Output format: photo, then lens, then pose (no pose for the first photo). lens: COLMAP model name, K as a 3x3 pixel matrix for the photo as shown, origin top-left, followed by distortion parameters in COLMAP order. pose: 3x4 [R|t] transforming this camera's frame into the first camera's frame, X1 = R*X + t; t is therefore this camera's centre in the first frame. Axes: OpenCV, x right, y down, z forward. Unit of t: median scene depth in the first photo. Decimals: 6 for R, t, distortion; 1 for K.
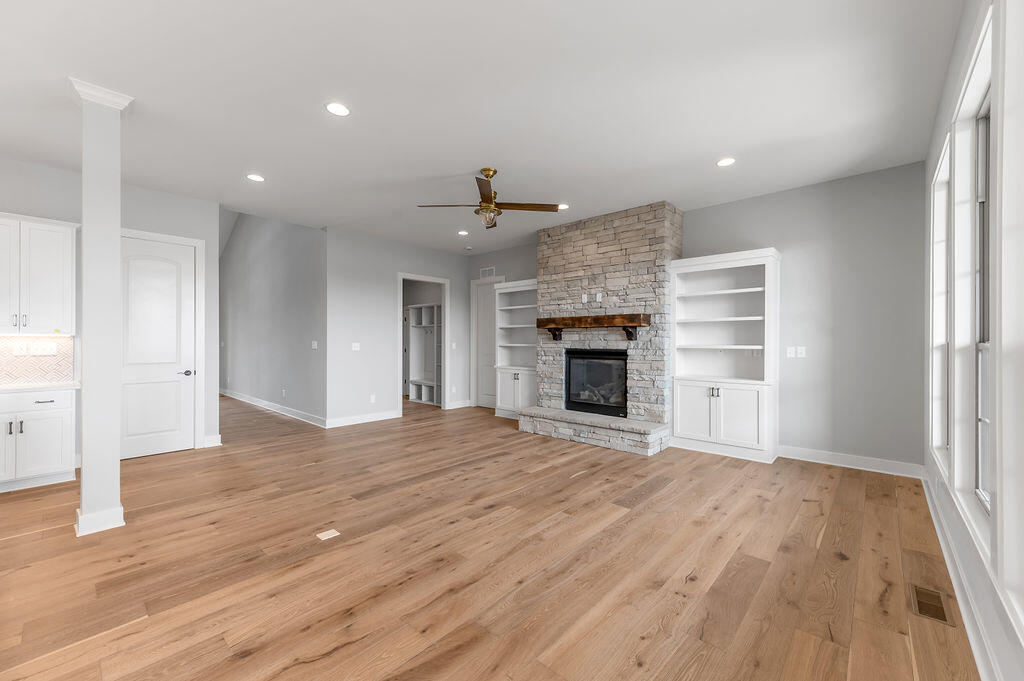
lens RADIAL K [[407.4, 0, 510.6], [0, 407.4, 338.3], [0, 0, 1]] dist [0.007205, -0.000034]
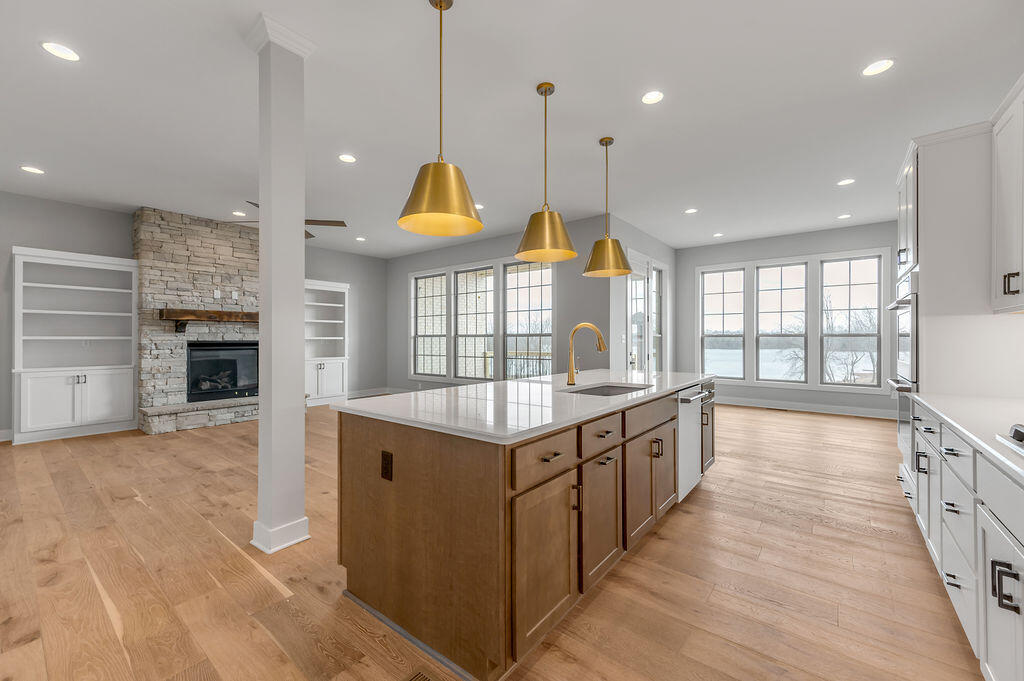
lens RADIAL K [[407.4, 0, 510.6], [0, 407.4, 338.3], [0, 0, 1]] dist [0.007205, -0.000034]
pose [[-0.061998, 0.001925, 0.998074, -1.003895], [-0.004819, 0.999986, -0.002228, 0.018923], [-0.998065, -0.004947, -0.061988, 0.311365]]
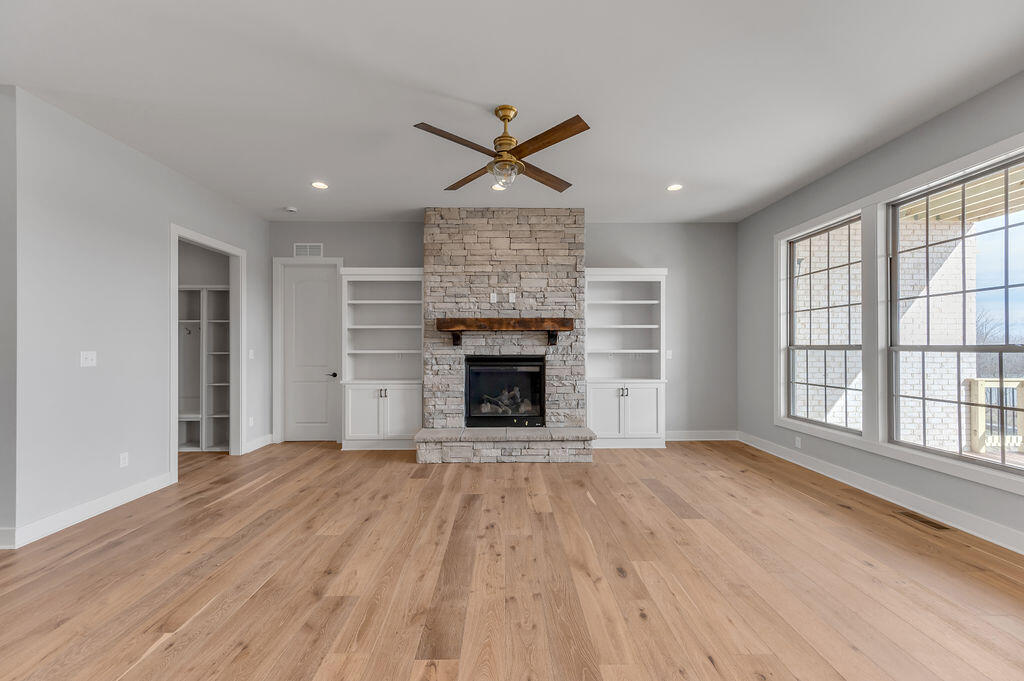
lens RADIAL K [[403.8, 0, 511.5], [0, 403.8, 344.6], [0, 0, 1]] dist [0.008031, -0.000159]
pose [[0.727744, 0.001527, 0.685847, -0.411935], [-0.002116, 0.999998, 0.000019, 0.003351], [-0.685846, -0.001465, 0.727745, 0.360821]]
